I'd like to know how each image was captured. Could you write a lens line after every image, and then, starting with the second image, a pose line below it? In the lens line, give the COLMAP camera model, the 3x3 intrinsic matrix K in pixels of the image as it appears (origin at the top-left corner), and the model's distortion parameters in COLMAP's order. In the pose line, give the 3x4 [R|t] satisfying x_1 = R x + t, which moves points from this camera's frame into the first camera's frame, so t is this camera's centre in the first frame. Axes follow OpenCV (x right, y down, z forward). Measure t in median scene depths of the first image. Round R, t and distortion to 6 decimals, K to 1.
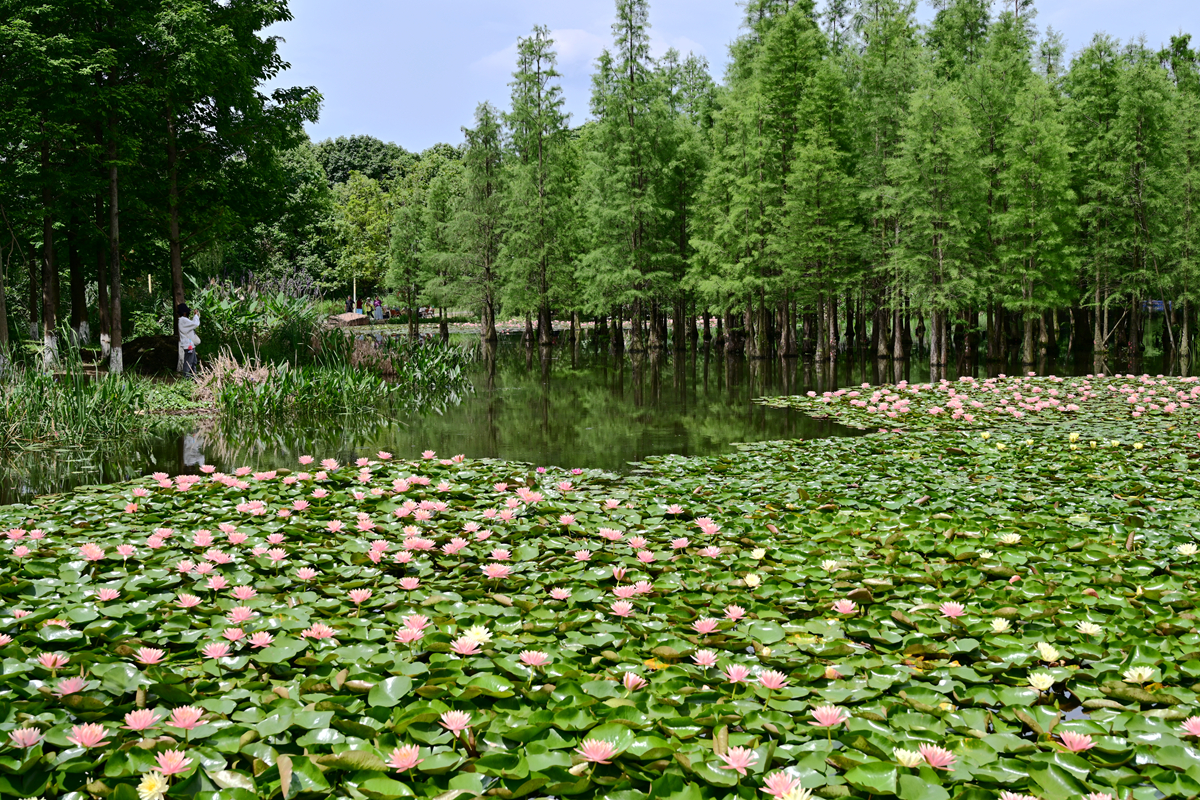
lens RADIAL K [[1483.2, 0, 602.0], [0, 1483.2, 403.8], [0, 0, 1]] dist [-0.004055, 0.000000]
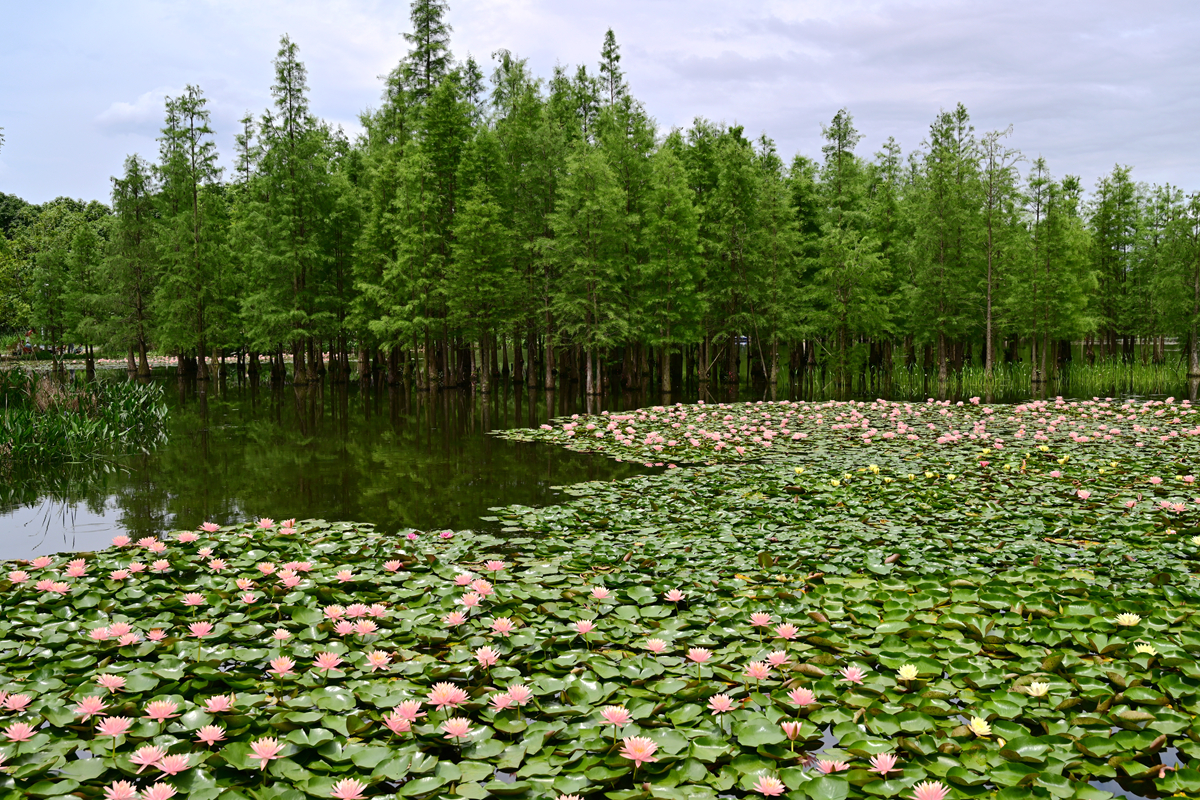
lens RADIAL K [[1178.7, 0, 590.2], [0, 1178.7, 404.1], [0, 0, 1]] dist [0.000007, 0.000000]
pose [[0.946671, -0.019789, 0.321592, -0.056708], [0.023950, 0.999673, -0.008988, -0.008462], [-0.321309, 0.016210, 0.946836, 0.109502]]
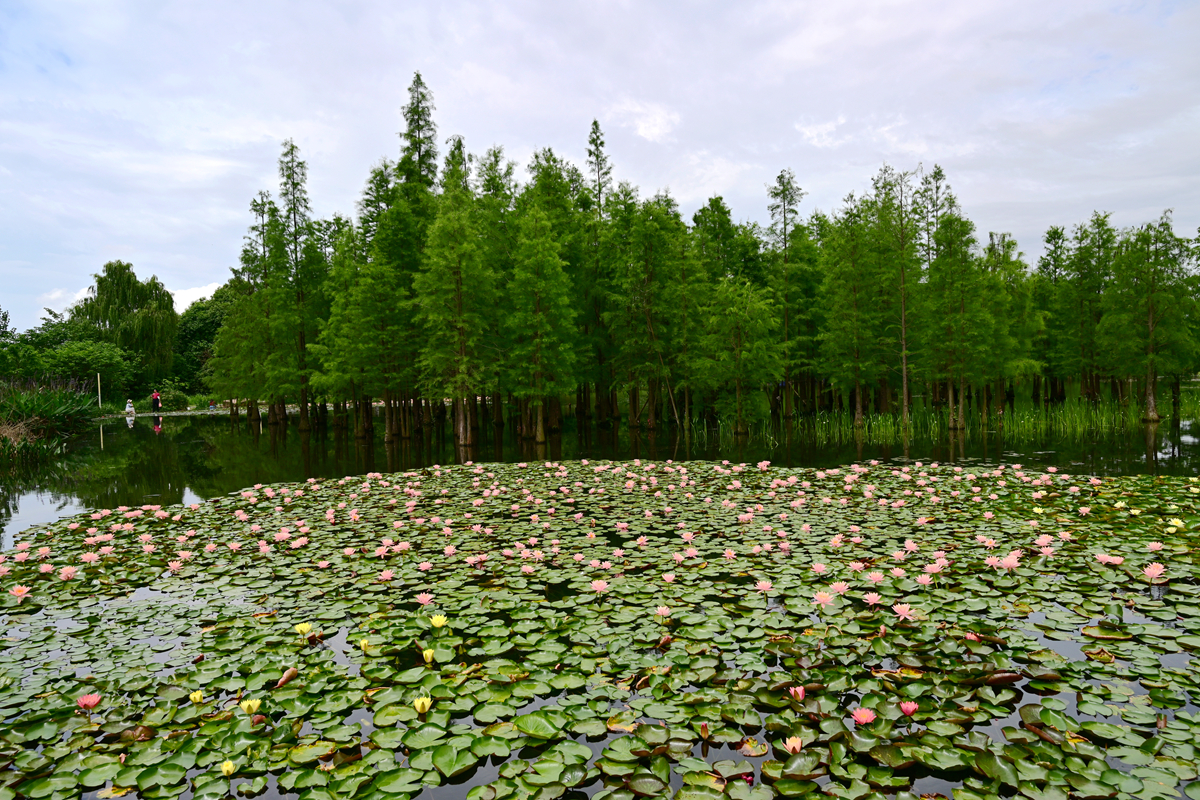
lens RADIAL K [[806.0, 0, 592.2], [0, 806.0, 404.2], [0, 0, 1]] dist [-0.010521, 0.004878]
pose [[0.994775, -0.020113, 0.100090, 0.213049], [0.024368, 0.998843, -0.041471, -0.024217], [-0.099140, 0.043693, 0.994114, 0.281862]]
